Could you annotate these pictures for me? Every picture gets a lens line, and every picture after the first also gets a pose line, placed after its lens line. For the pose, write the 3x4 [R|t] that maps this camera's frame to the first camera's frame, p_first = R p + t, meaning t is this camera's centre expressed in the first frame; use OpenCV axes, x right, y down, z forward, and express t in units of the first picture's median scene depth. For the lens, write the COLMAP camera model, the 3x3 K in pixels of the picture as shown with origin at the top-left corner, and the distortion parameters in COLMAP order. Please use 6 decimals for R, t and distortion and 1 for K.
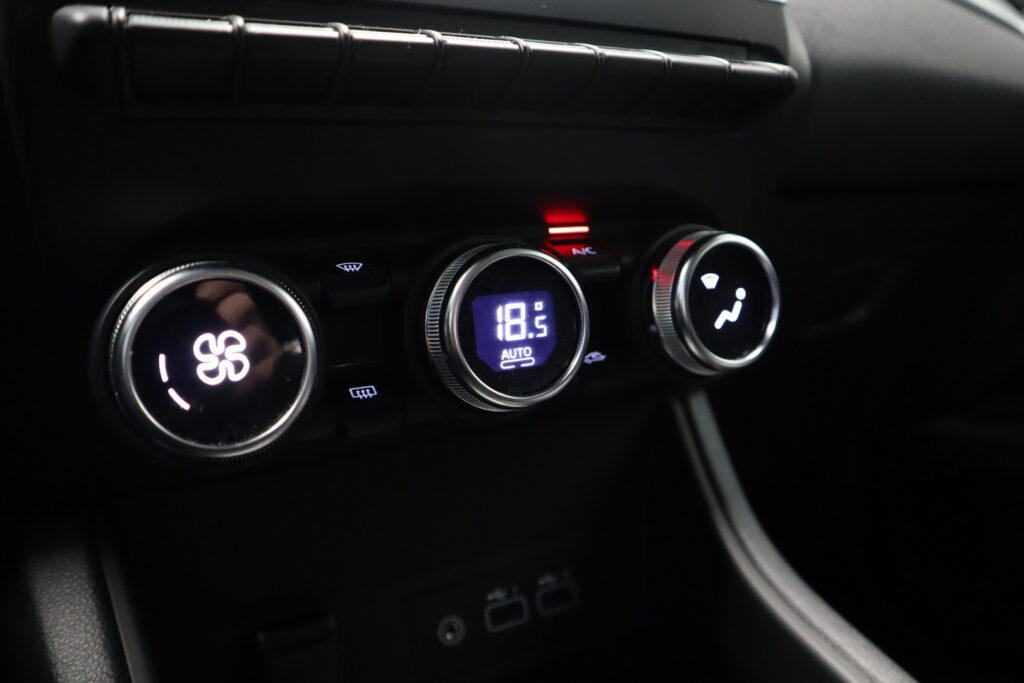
lens RADIAL K [[712.1, 0, 510.2], [0, 712.1, 342.0], [0, 0, 1]] dist [-0.124992, 0.076989]
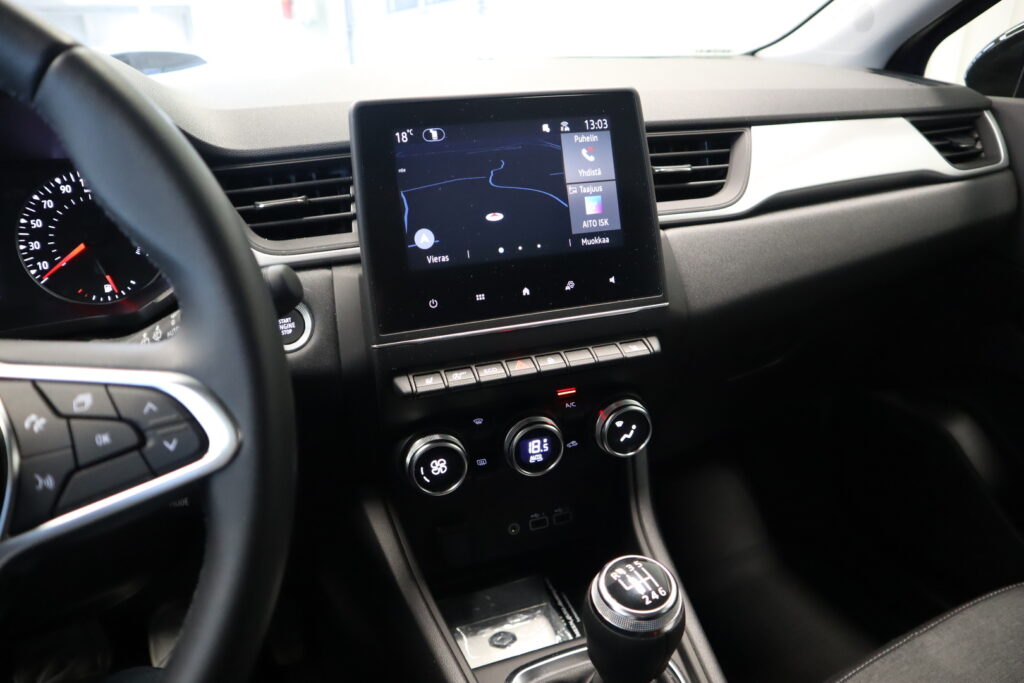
lens RADIAL K [[712.1, 0, 509.5], [0, 712.1, 338.8], [0, 0, 1]] dist [-0.124992, 0.076989]
pose [[0.985335, 0.080582, -0.150405, 0.287933], [-0.039908, 0.965847, 0.256020, -1.137782], [0.165899, -0.246263, 0.954899, -1.566749]]
